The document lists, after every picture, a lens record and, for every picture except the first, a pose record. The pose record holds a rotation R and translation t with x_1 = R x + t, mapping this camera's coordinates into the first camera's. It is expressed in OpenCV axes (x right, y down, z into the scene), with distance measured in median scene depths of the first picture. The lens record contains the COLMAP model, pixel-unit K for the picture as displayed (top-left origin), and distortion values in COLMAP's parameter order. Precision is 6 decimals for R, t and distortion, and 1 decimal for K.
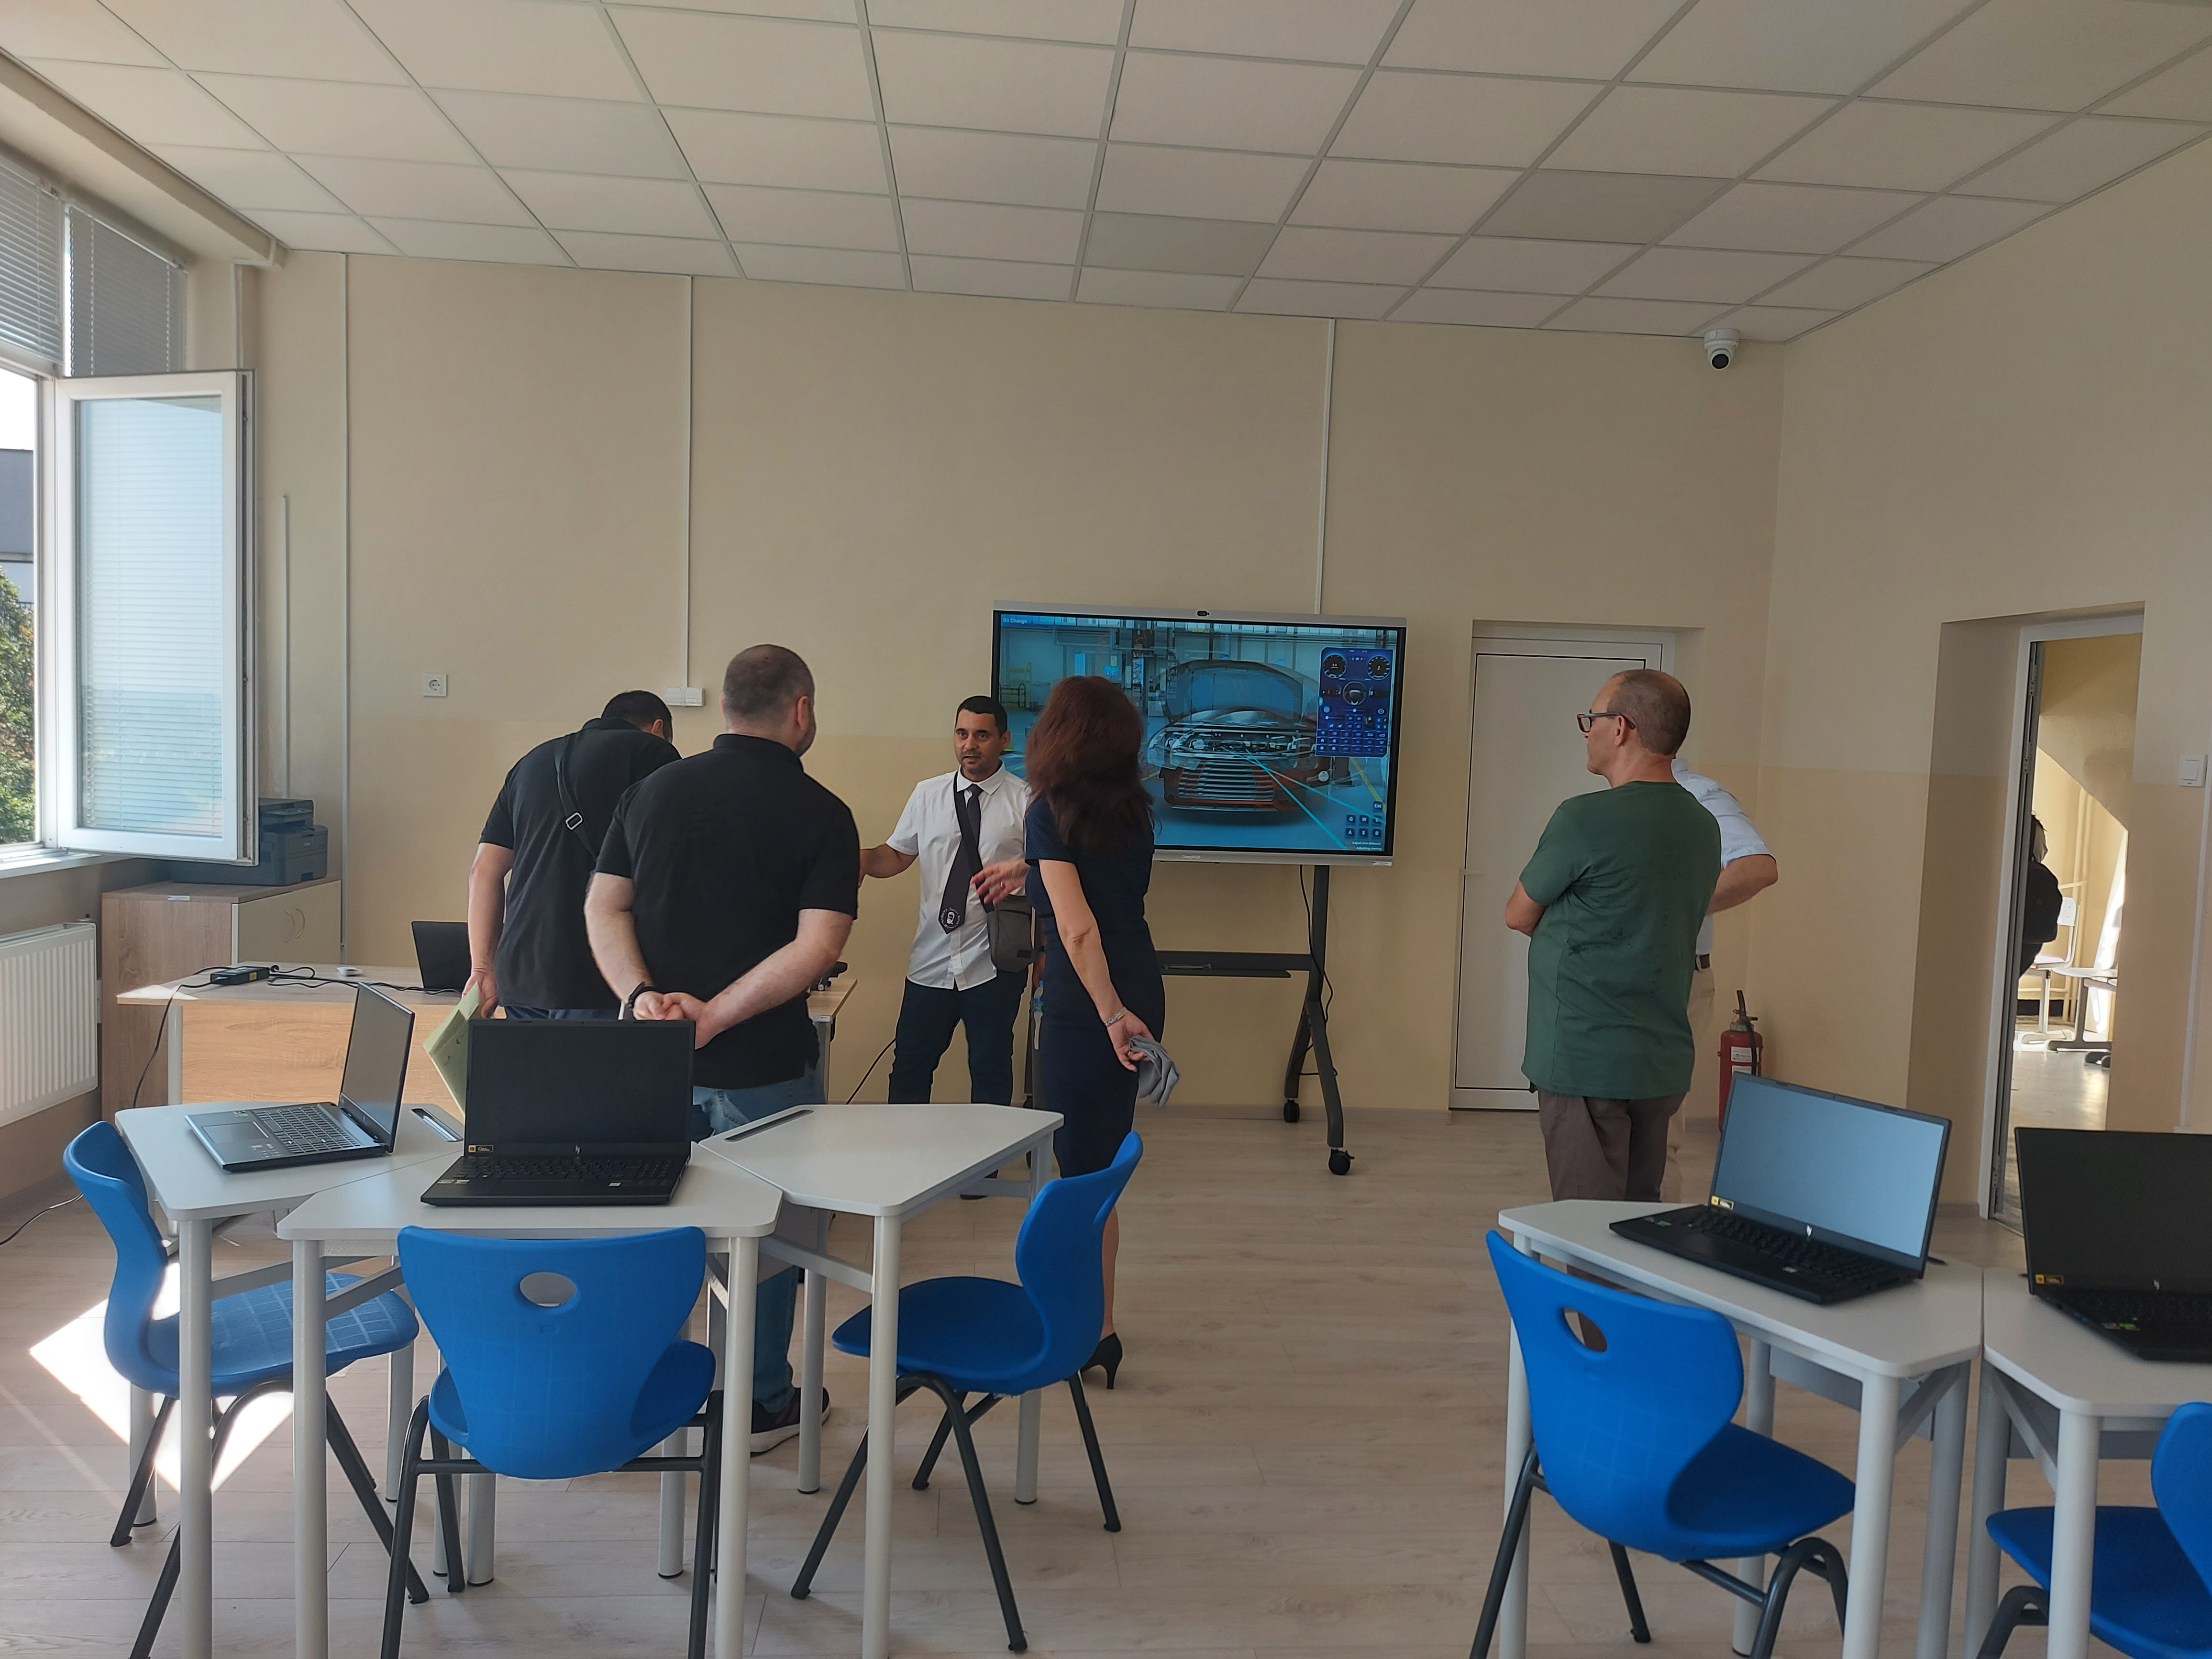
lens RADIAL K [[1635.0, 0, 1131.8], [0, 1635.0, 827.6], [0, 0, 1]] dist [0.115148, -0.165992]
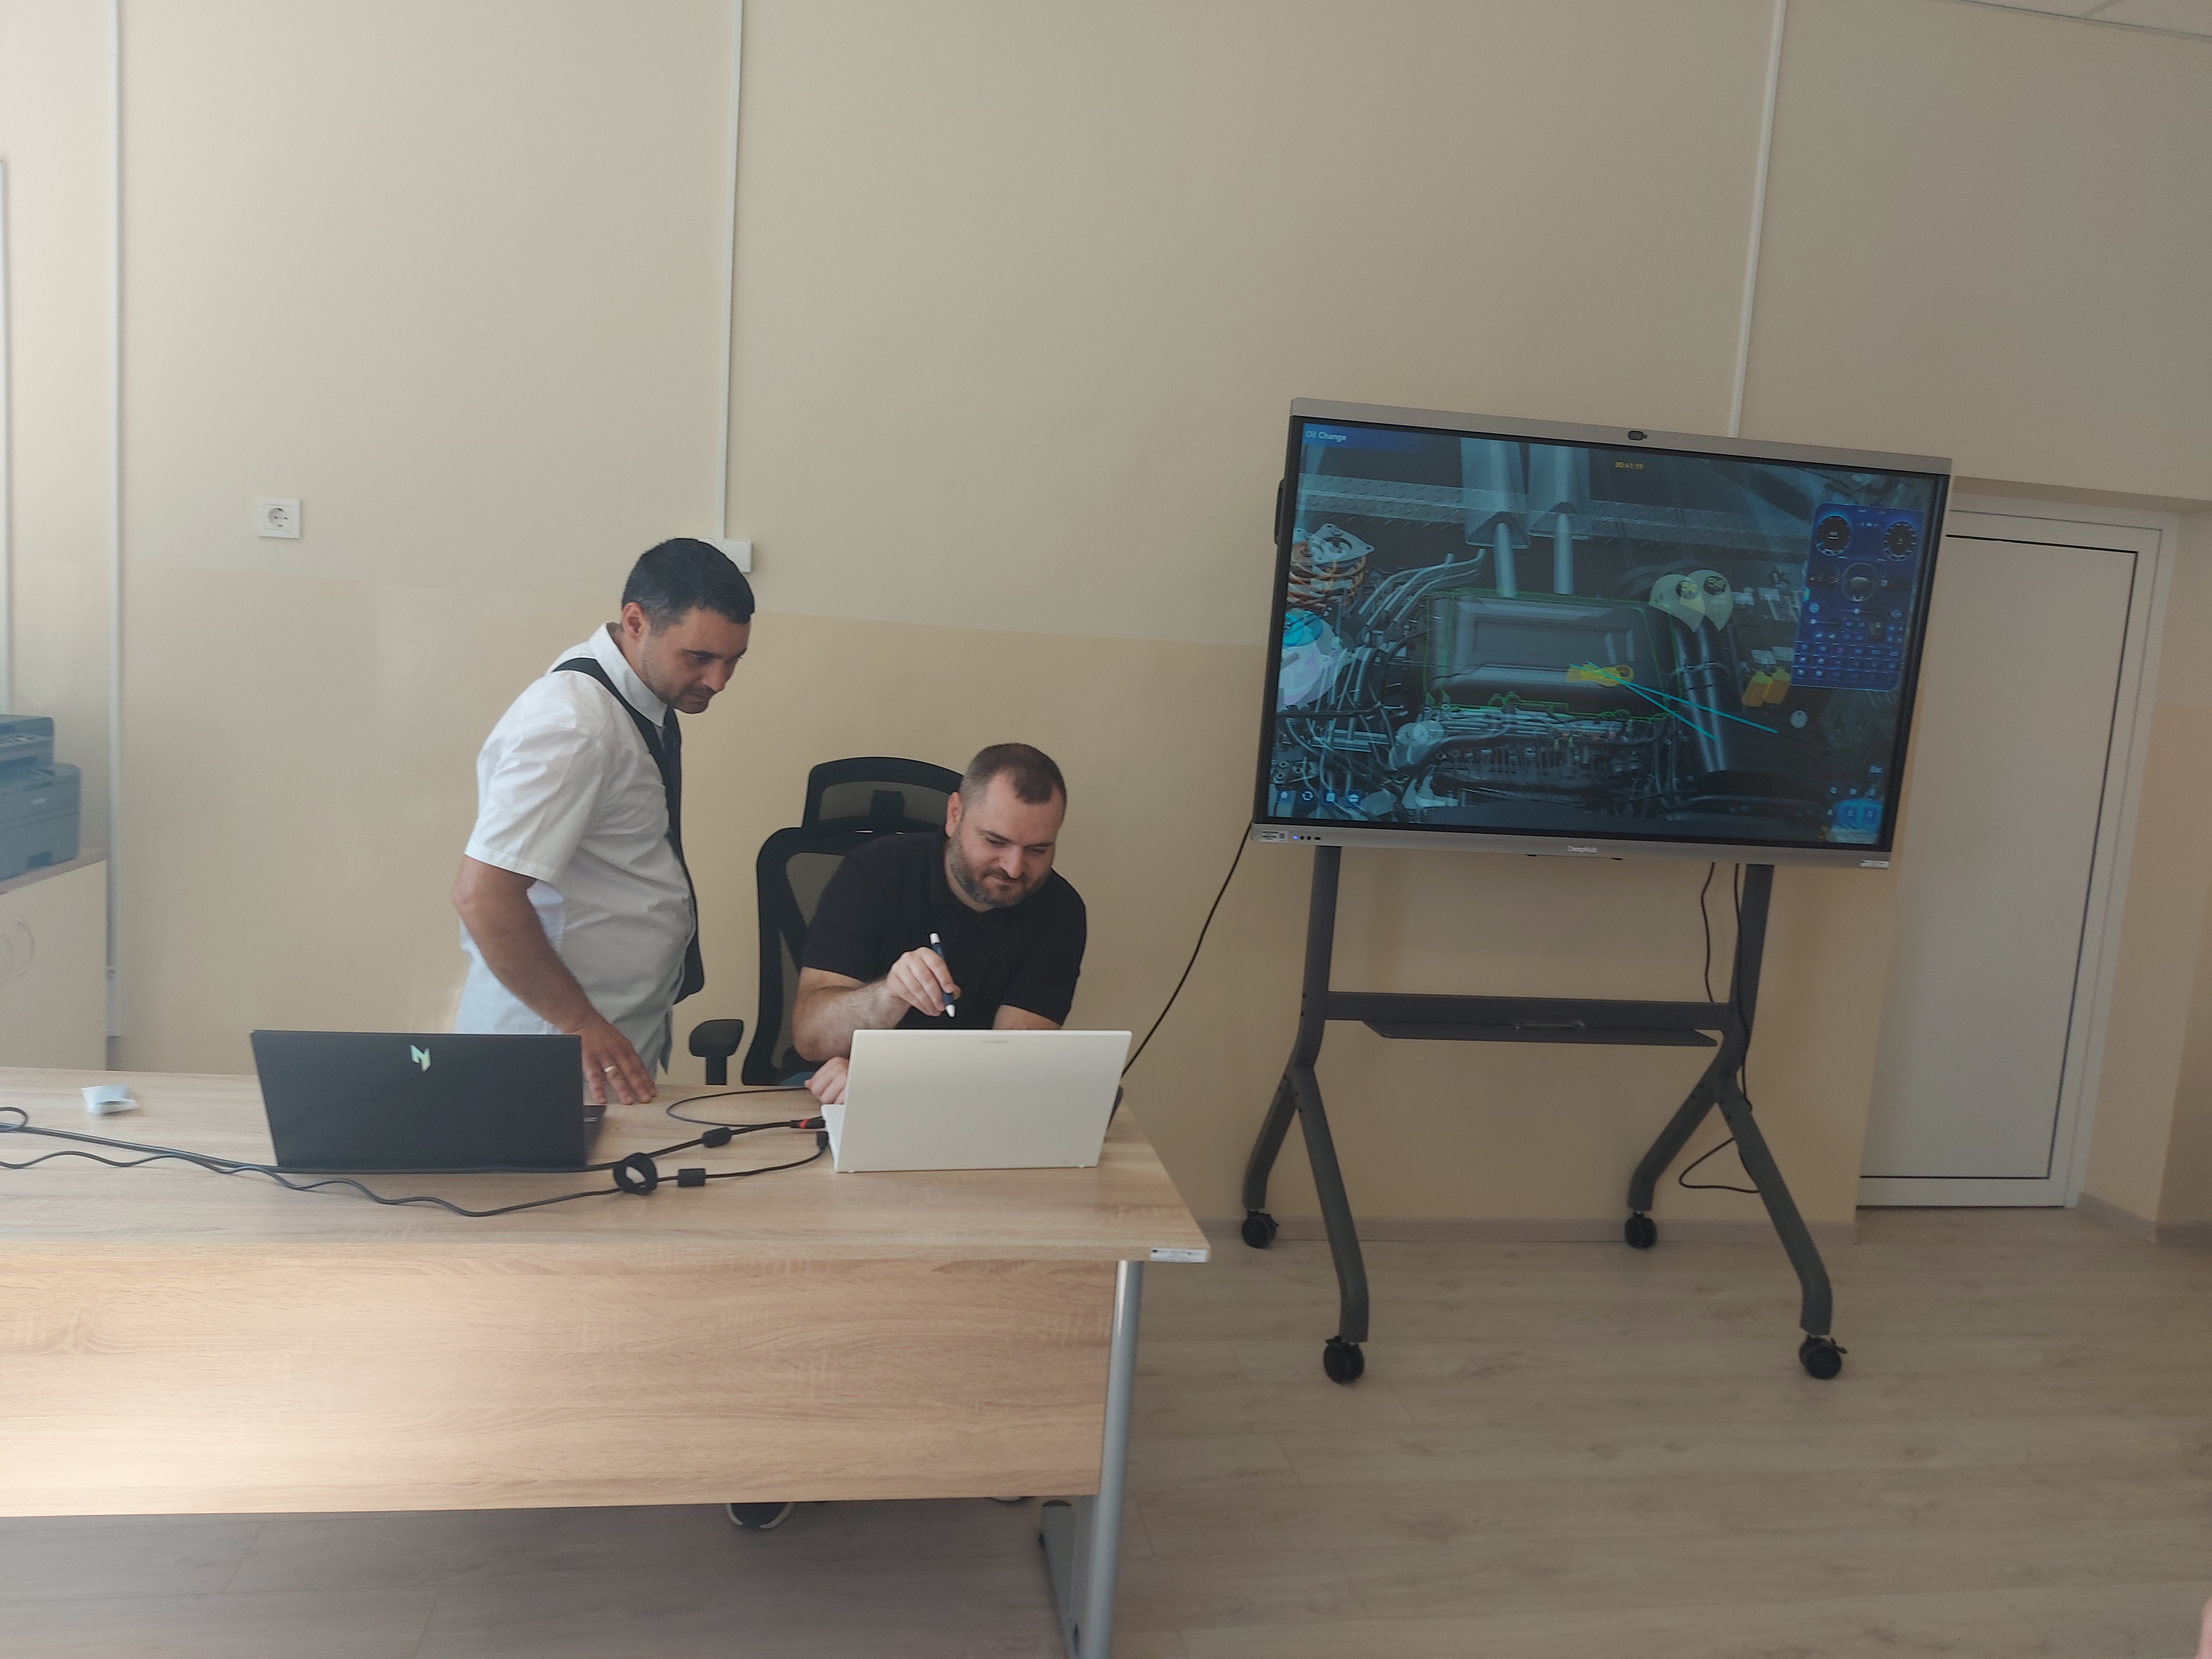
lens RADIAL K [[1542.6, 0, 1074.5], [0, 1542.6, 820.7], [0, 0, 1]] dist [0.056212, -0.052733]
pose [[0.995693, 0.019280, 0.090685, -0.199232], [-0.024171, 0.998294, 0.053148, -0.017859], [-0.089505, -0.055111, 0.994460, 0.447458]]
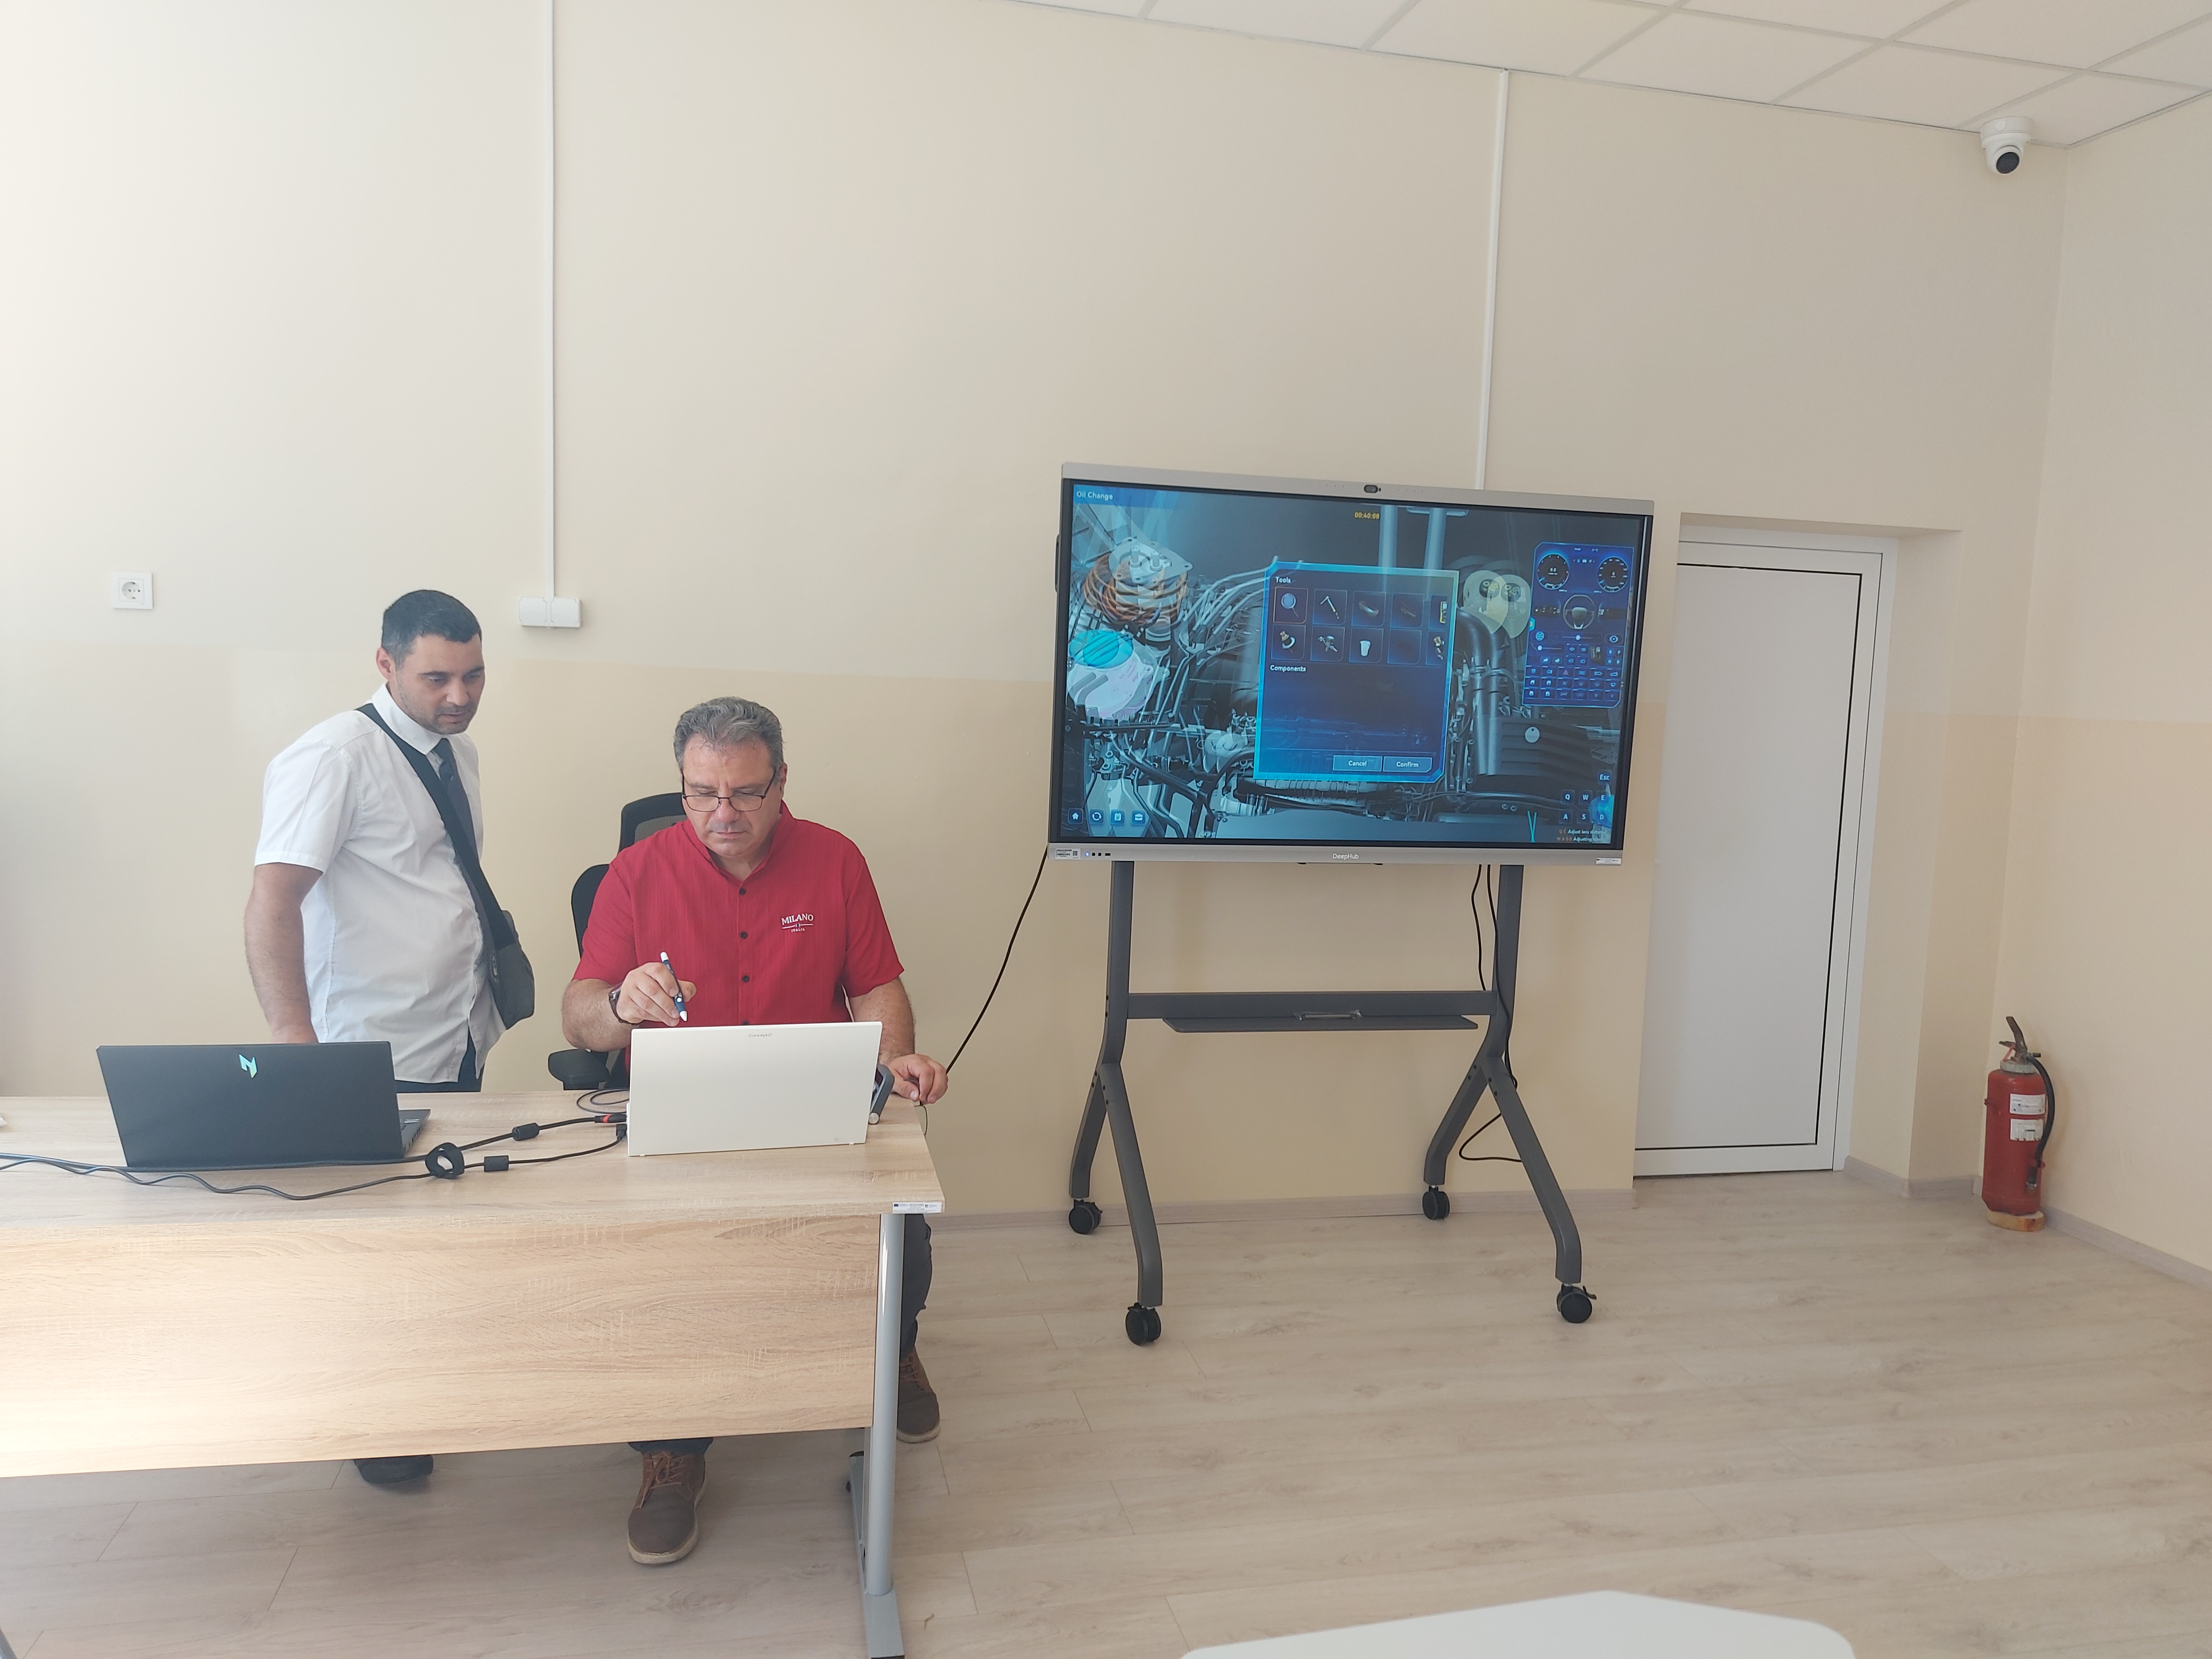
lens RADIAL K [[1597.4, 0, 1106.0], [0, 1597.4, 829.5], [0, 0, 1]] dist [0.061802, -0.070369]
pose [[0.990442, -0.011953, 0.137409, -0.149445], [0.006542, 0.999188, 0.039765, -0.019483], [-0.137773, -0.038487, 0.989716, 0.361259]]
